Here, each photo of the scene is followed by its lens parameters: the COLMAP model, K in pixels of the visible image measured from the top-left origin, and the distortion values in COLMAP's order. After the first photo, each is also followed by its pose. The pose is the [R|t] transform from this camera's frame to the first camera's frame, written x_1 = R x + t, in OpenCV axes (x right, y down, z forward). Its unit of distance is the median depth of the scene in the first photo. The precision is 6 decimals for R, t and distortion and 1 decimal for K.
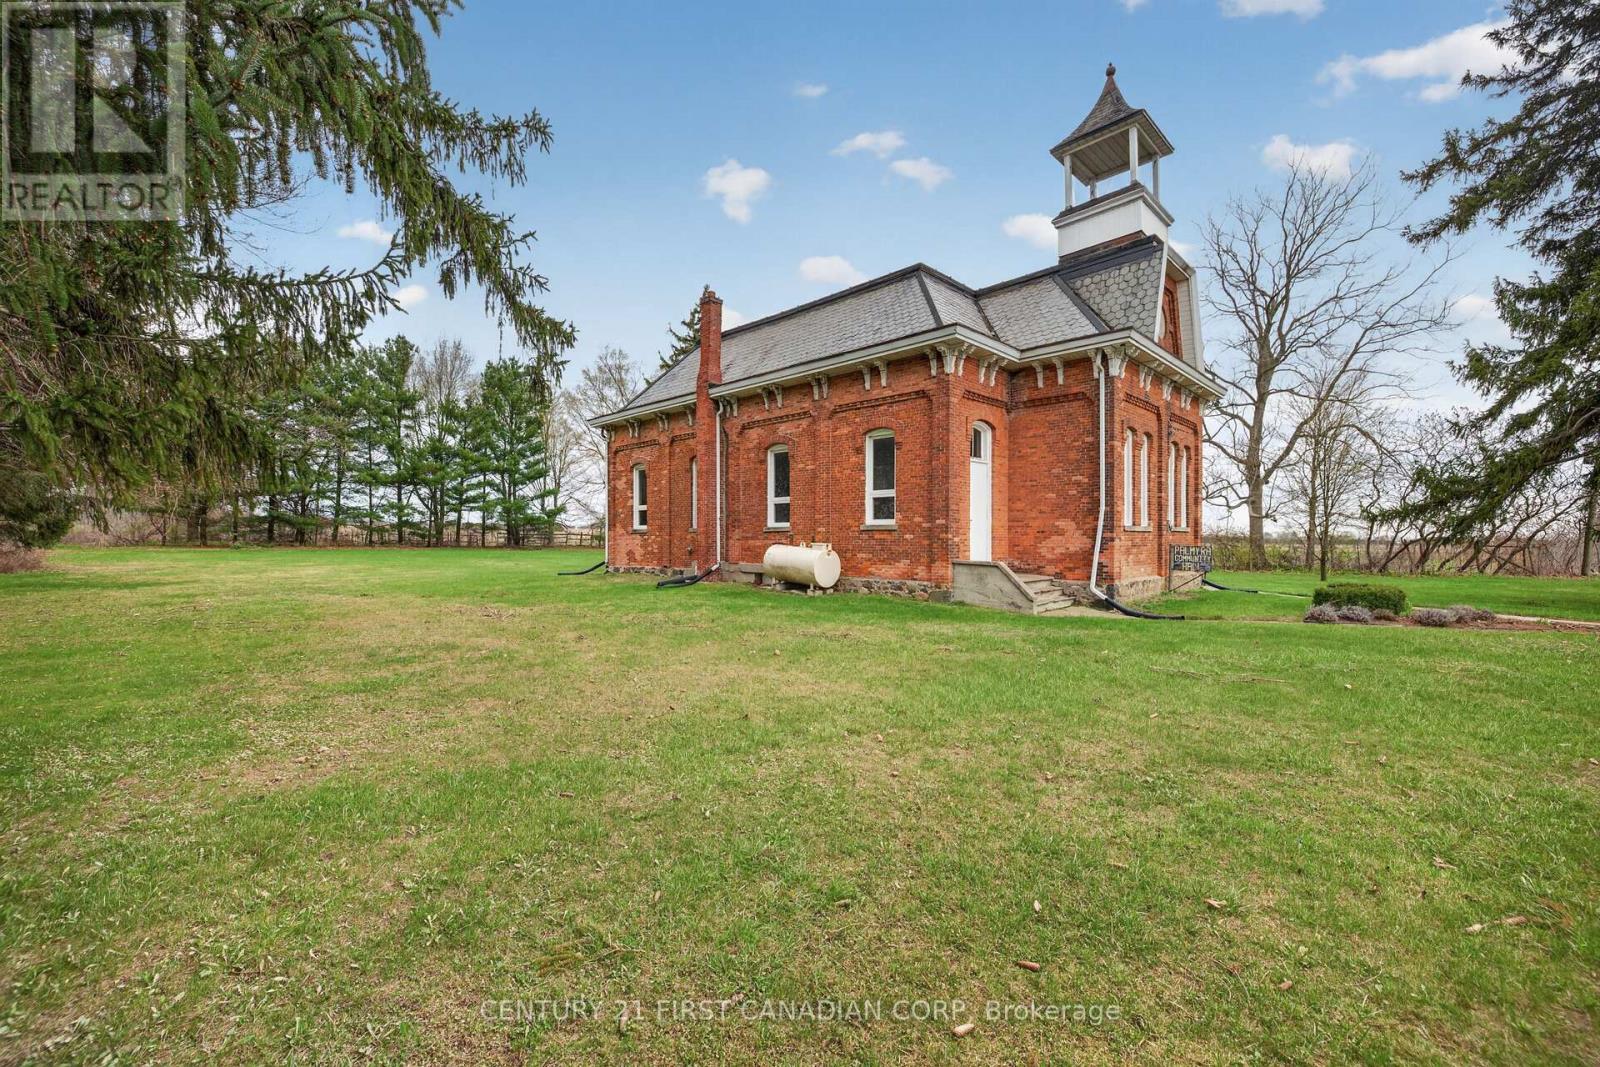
lens RADIAL K [[670.5, 0, 790.4], [0, 670.5, 536.8], [0, 0, 1]] dist [-0.012987, -0.000479]
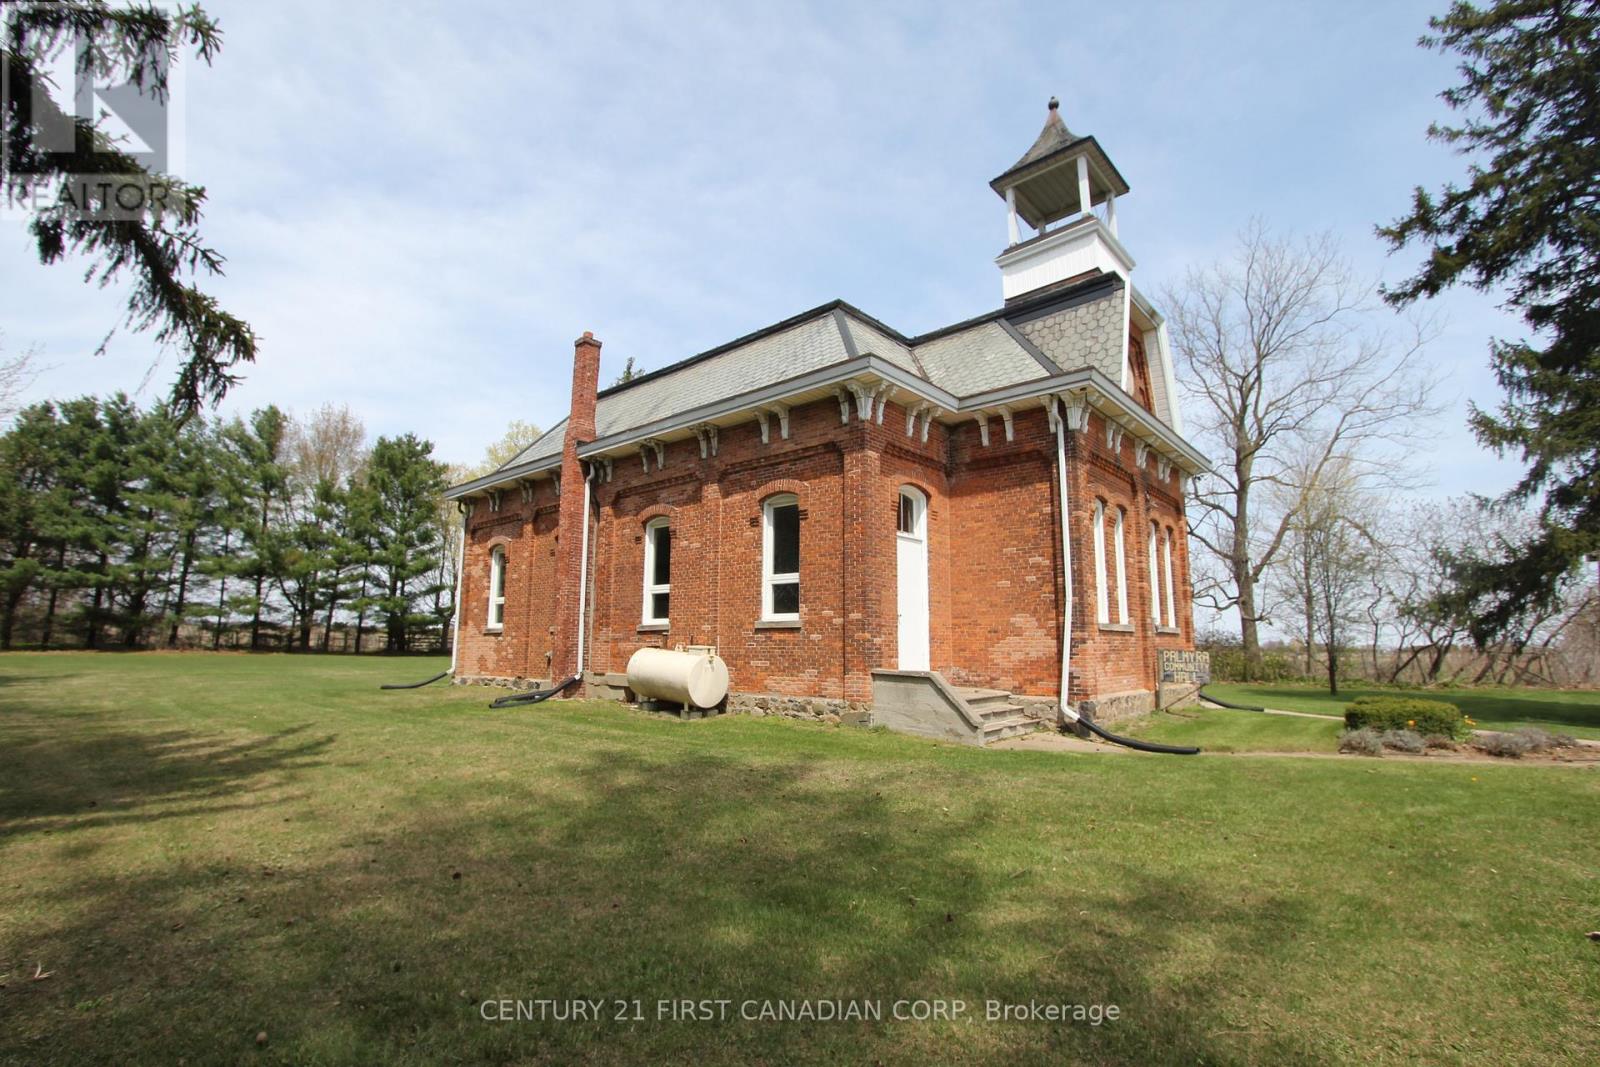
lens RADIAL K [[733.2, 0, 796.5], [0, 733.2, 529.8], [0, 0, 1]] dist [-0.033790, 0.002939]
pose [[0.997754, 0.015562, 0.065158, 0.086369], [-0.005079, 0.987418, -0.158050, 0.009452], [-0.066797, 0.157364, 0.985279, 0.163416]]
